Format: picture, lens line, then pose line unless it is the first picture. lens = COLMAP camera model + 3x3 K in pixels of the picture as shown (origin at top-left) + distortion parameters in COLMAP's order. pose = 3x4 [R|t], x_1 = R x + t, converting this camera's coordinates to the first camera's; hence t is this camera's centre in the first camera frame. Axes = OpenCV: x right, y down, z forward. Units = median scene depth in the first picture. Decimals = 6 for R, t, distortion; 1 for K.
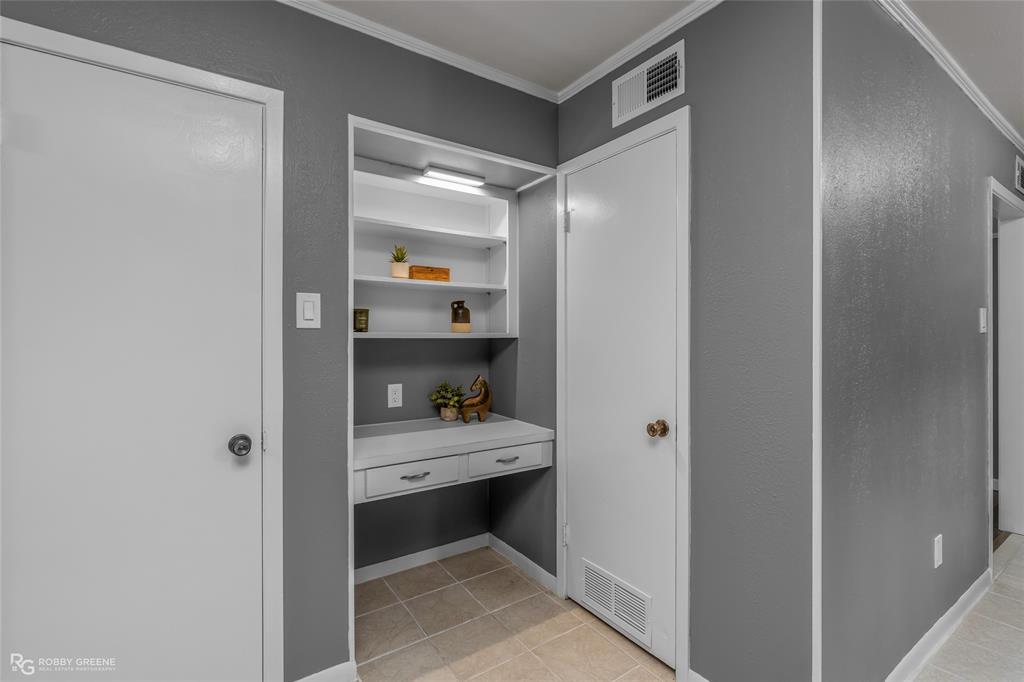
lens RADIAL K [[465.9, 0, 501.6], [0, 465.9, 337.1], [0, 0, 1]] dist [-0.006823, 0.002238]
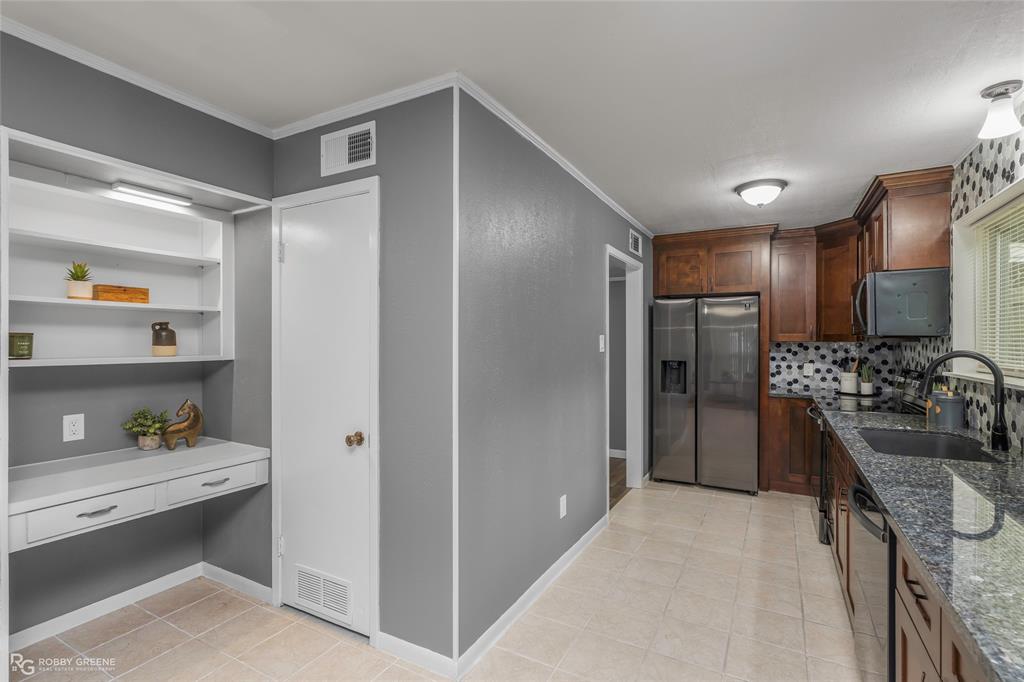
lens RADIAL K [[501.8, 0, 521.5], [0, 501.8, 340.5], [0, 0, 1]] dist [-0.003142, 0.003828]
pose [[0.885496, 0.000473, 0.464647, 0.091535], [-0.001698, 0.999996, 0.002218, -0.048780], [-0.464644, -0.002753, 0.885493, -0.271402]]
